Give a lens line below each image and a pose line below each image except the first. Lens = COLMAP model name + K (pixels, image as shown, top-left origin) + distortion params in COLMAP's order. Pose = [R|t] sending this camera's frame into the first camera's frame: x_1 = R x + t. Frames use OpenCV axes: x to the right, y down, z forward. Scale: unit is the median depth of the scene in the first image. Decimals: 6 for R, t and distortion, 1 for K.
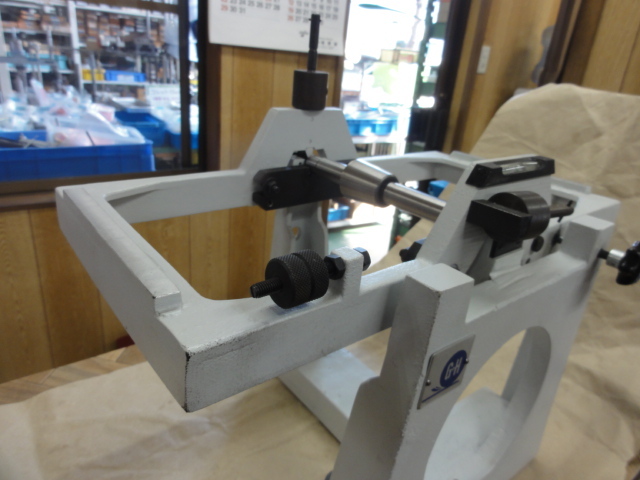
lens RADIAL K [[452.5, 0, 321.5], [0, 452.5, 242.6], [0, 0, 1]] dist [0.007117, 0.000533]
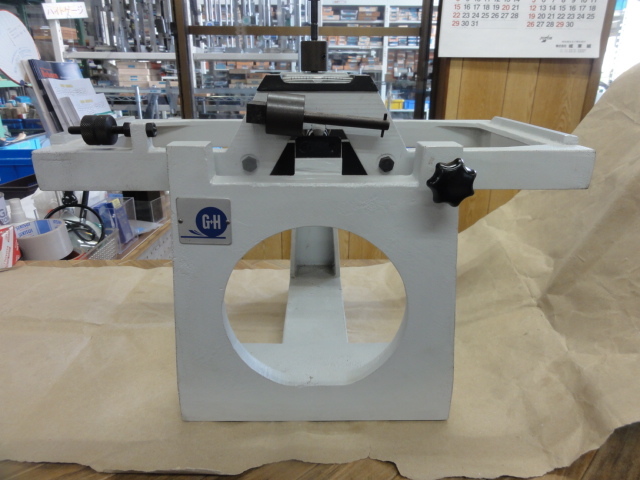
lens RADIAL K [[452.5, 0, 320.7], [0, 452.5, 240.0], [0, 0, 1]] dist [0.007117, 0.000533]
pose [[0.796455, 0.133828, -0.589703, 0.205215], [-0.174827, 0.984517, -0.012694, 0.044831], [0.578874, 0.113206, 0.807520, 0.016556]]
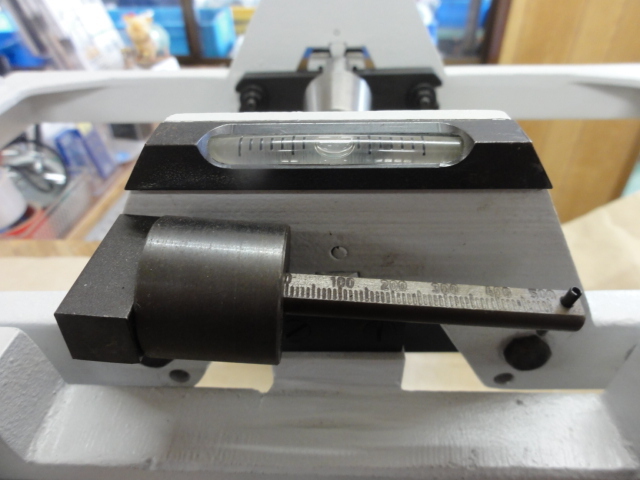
lens RADIAL K [[452.5, 0, 315.5], [0, 452.5, 237.9], [0, 0, 1]] dist [0.007117, 0.000533]
pose [[0.753288, 0.310138, -0.579976, 0.108812], [-0.173521, 0.944310, 0.279588, -0.033450], [0.634388, -0.109972, 0.765152, 0.126343]]
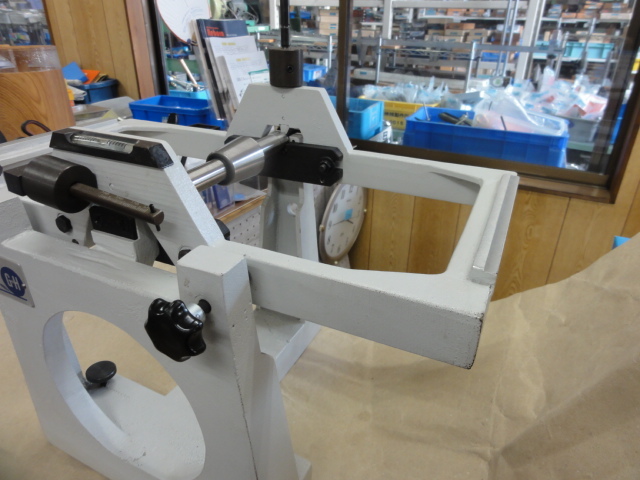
lens RADIAL K [[452.5, 0, 319.8], [0, 452.5, 238.5], [0, 0, 1]] dist [0.007117, 0.000533]
pose [[0.446264, 0.333475, -0.830448, 0.253273], [-0.324654, 0.925086, 0.197016, -0.053745], [0.833936, 0.181687, 0.521096, 0.158261]]
